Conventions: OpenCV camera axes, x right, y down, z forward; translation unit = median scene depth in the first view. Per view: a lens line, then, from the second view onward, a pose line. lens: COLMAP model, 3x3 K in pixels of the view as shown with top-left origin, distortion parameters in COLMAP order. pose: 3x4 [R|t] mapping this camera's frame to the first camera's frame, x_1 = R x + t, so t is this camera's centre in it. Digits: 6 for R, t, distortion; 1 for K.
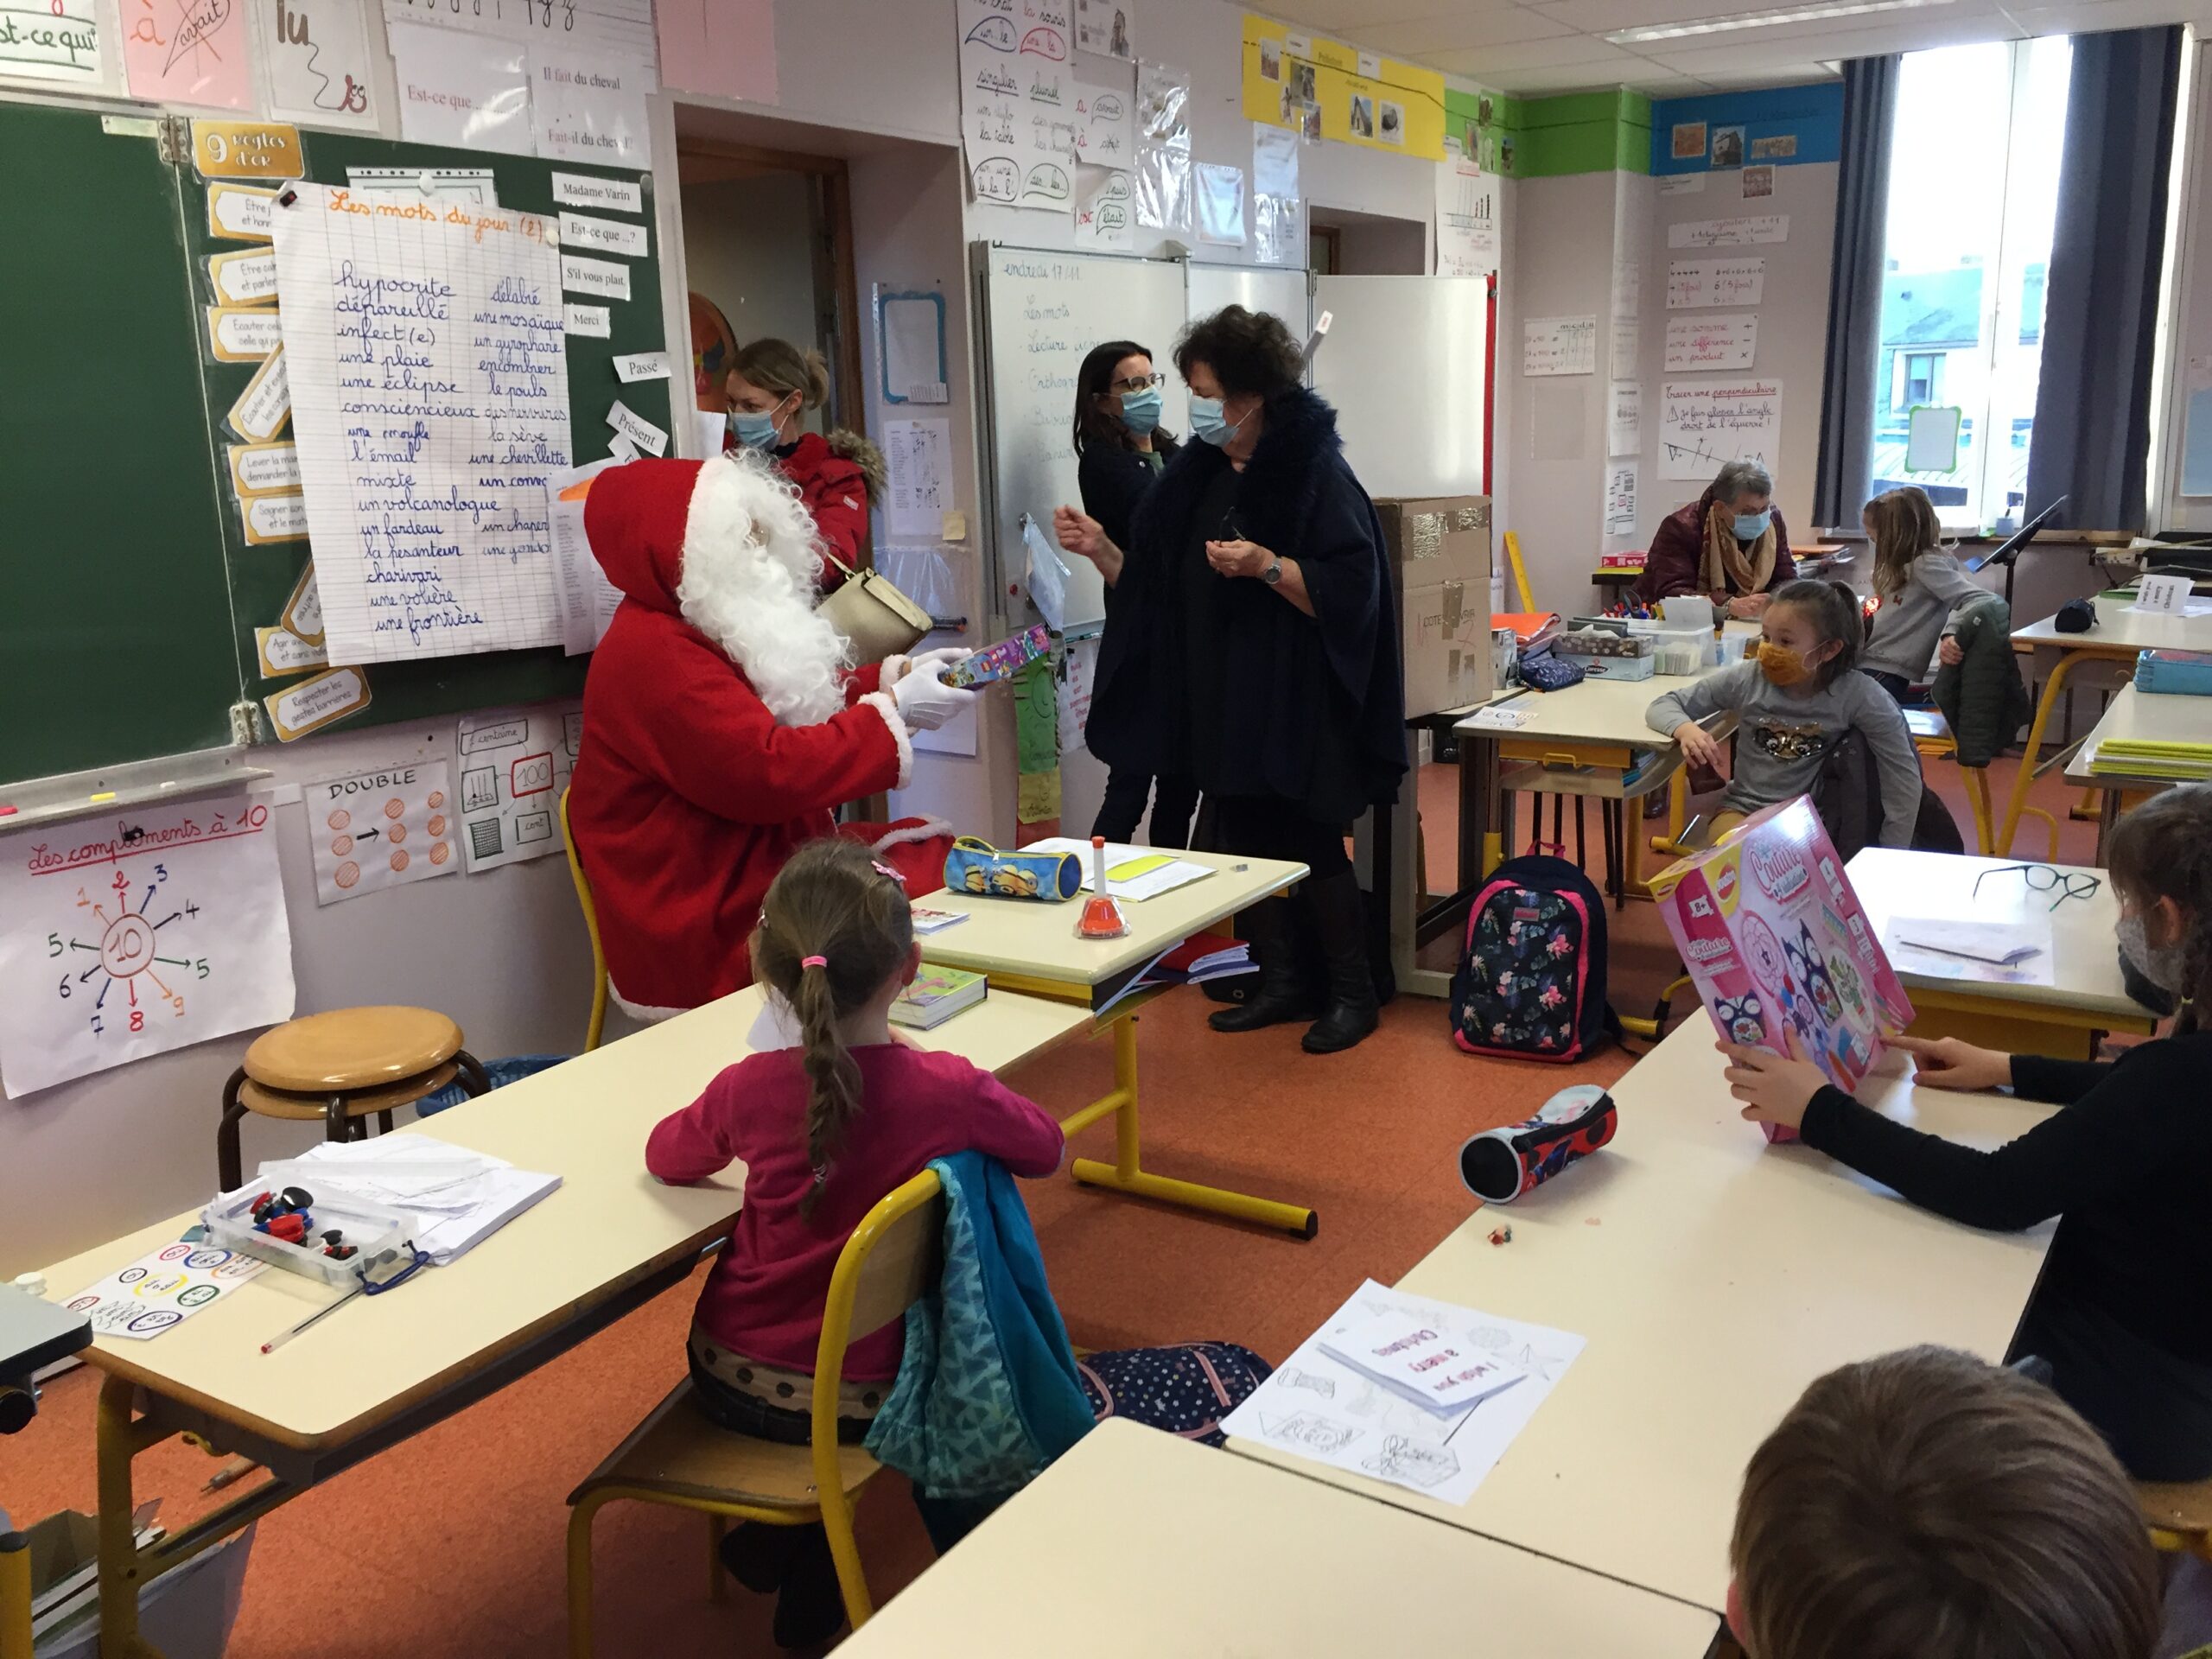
lens RADIAL K [[1889.9, 0, 1107.1], [0, 1889.9, 845.3], [0, 0, 1]] dist [0.074941, -0.102569]
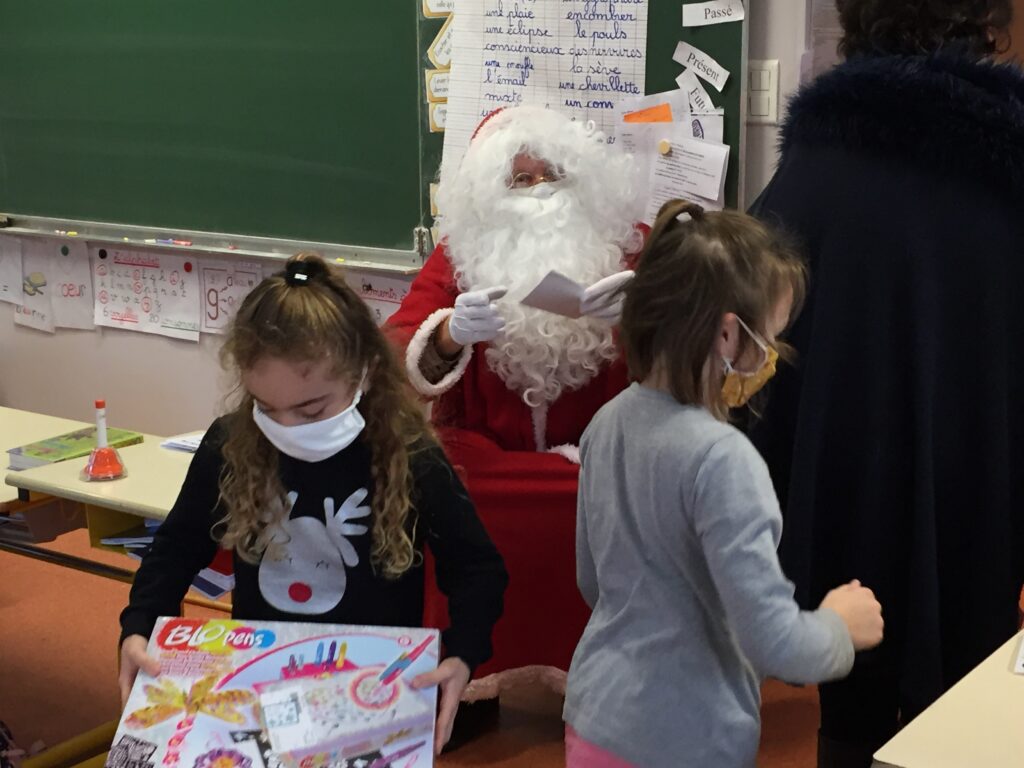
lens RADIAL K [[1594.3, 0, 511.4], [0, 1594.3, 382.5], [0, 0, 1]] dist [0.033751, 0.000000]
pose [[-0.087160, 0.229952, -0.969291, 0.752497], [-0.213234, 0.946137, 0.243633, -0.251980], [0.973106, 0.227921, -0.033432, 0.977515]]
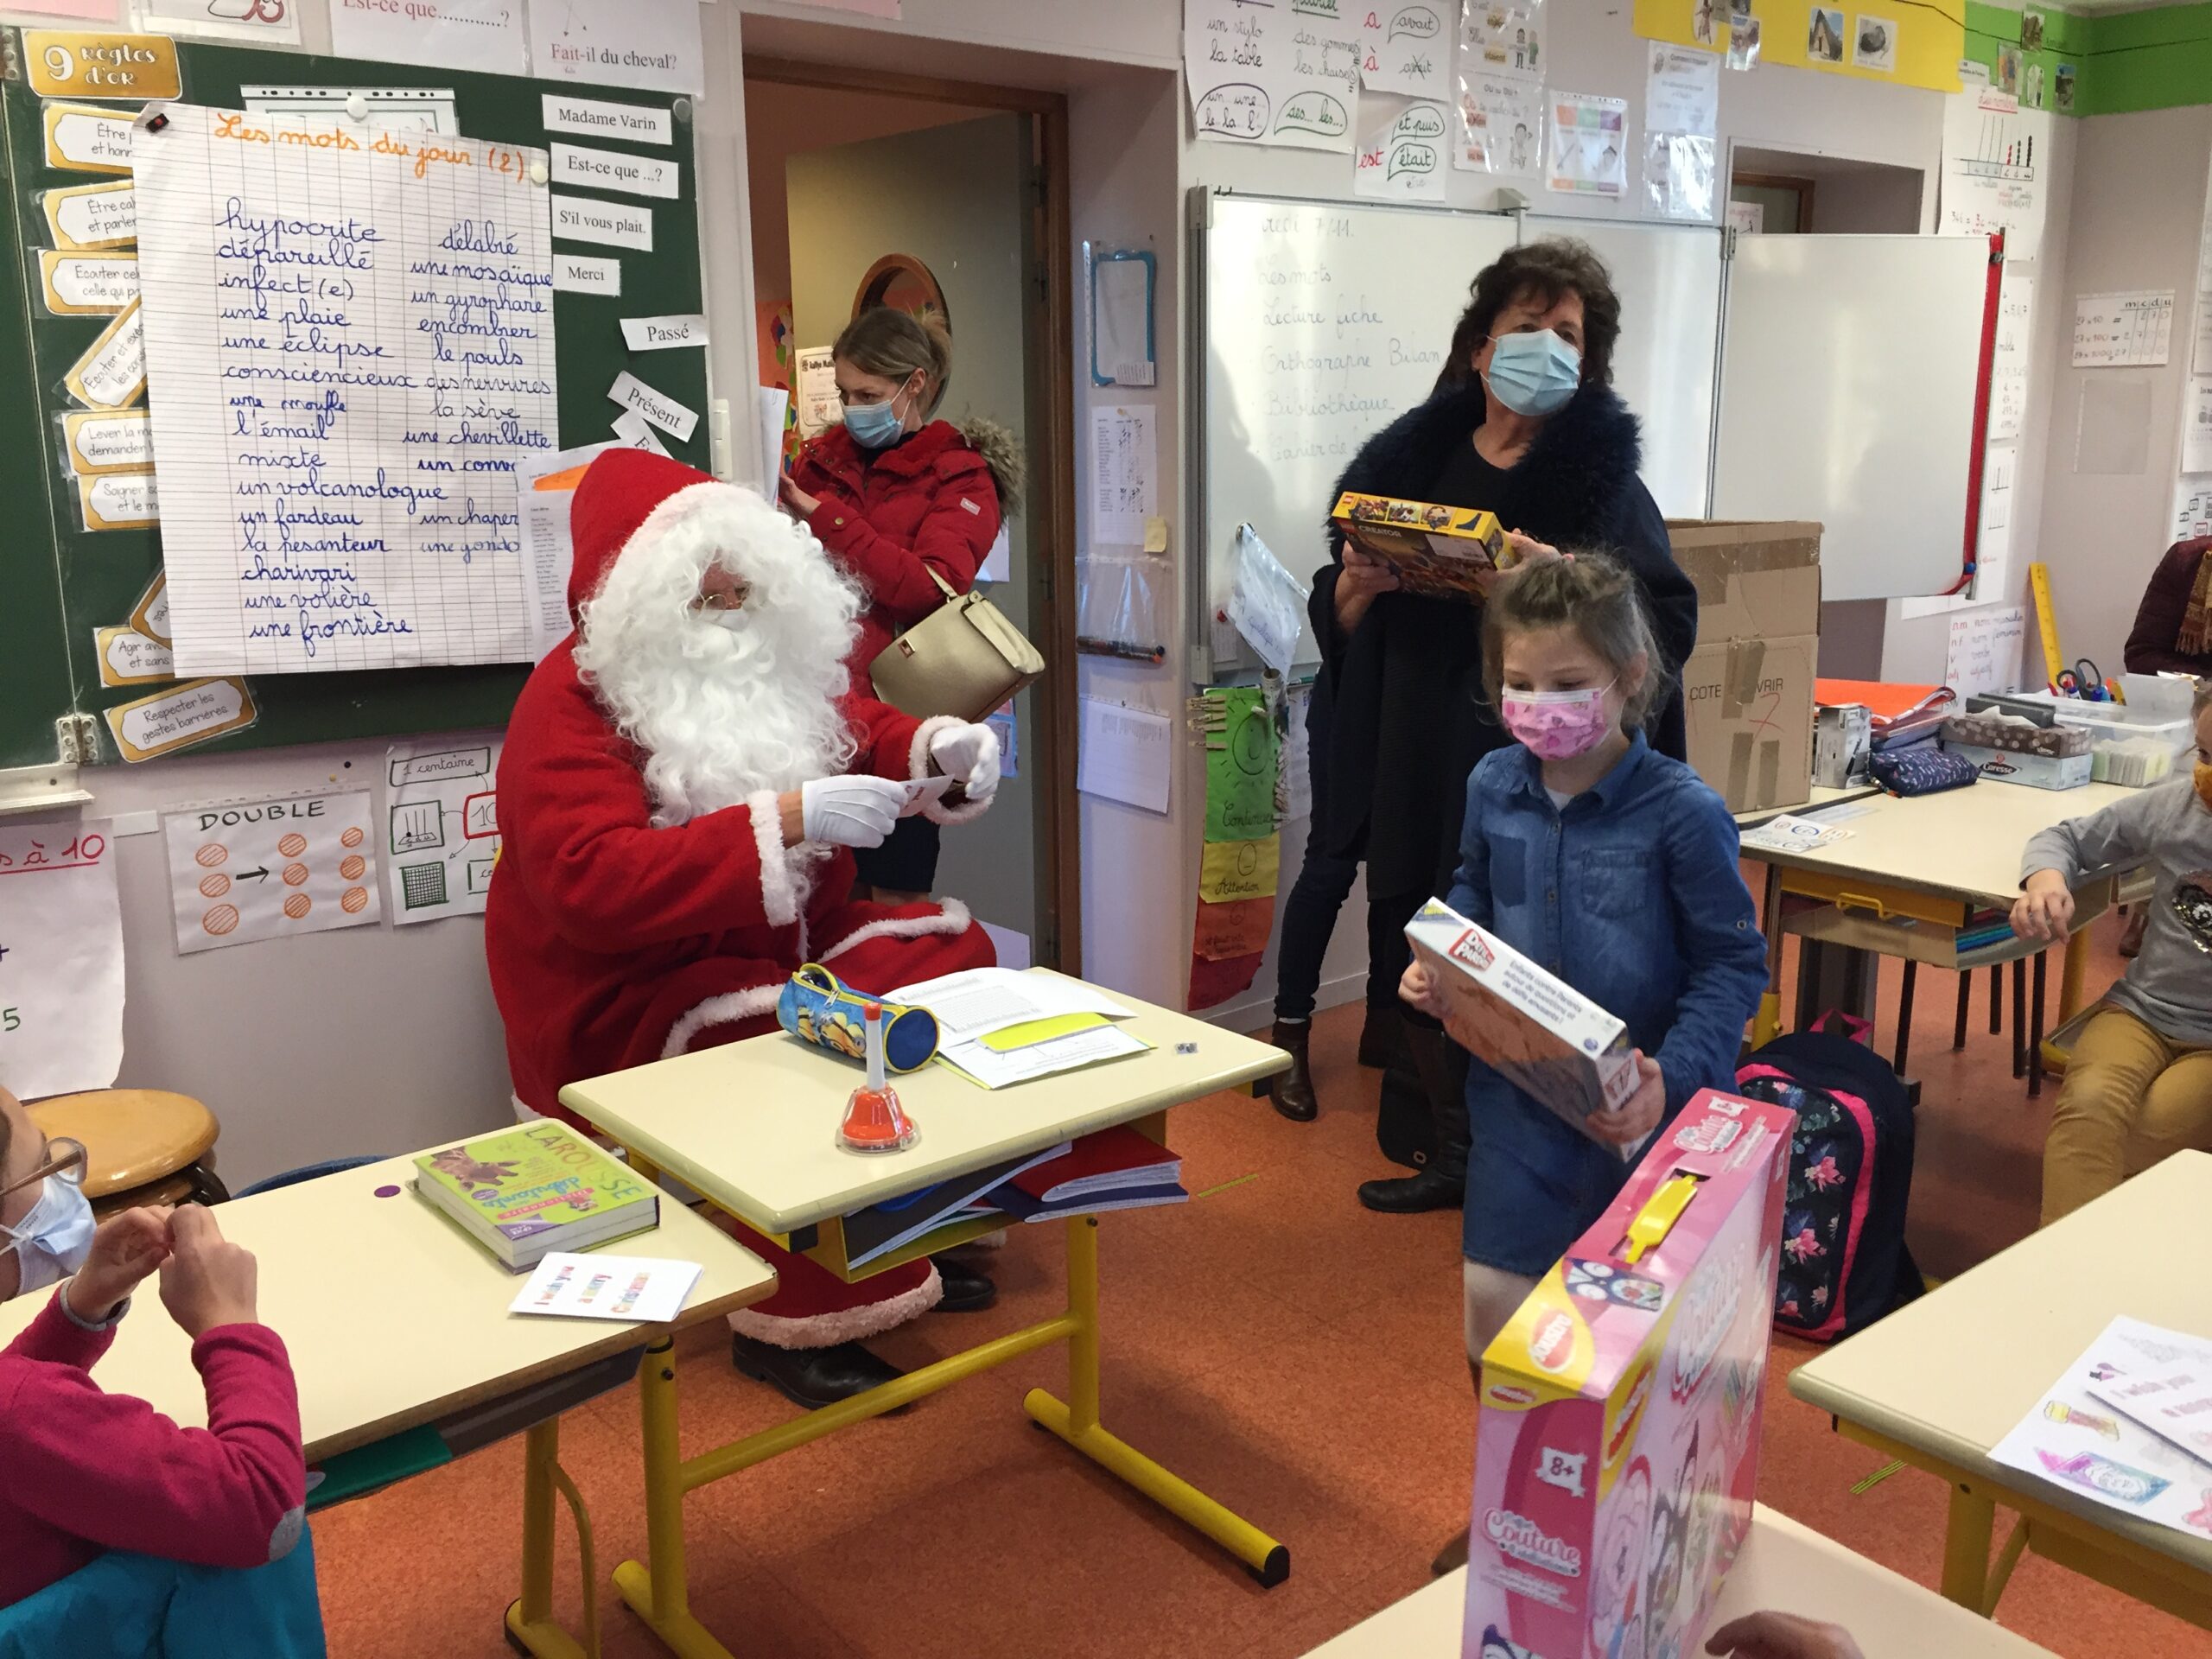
lens RADIAL K [[1889.9, 0, 1115.3], [0, 1889.9, 826.7], [0, 0, 1]] dist [0.074941, -0.102569]
pose [[0.948238, 0.087675, -0.305217, 0.215733], [-0.089289, 0.995968, 0.008693, -0.062561], [0.304749, 0.019009, 0.952243, 0.279155]]
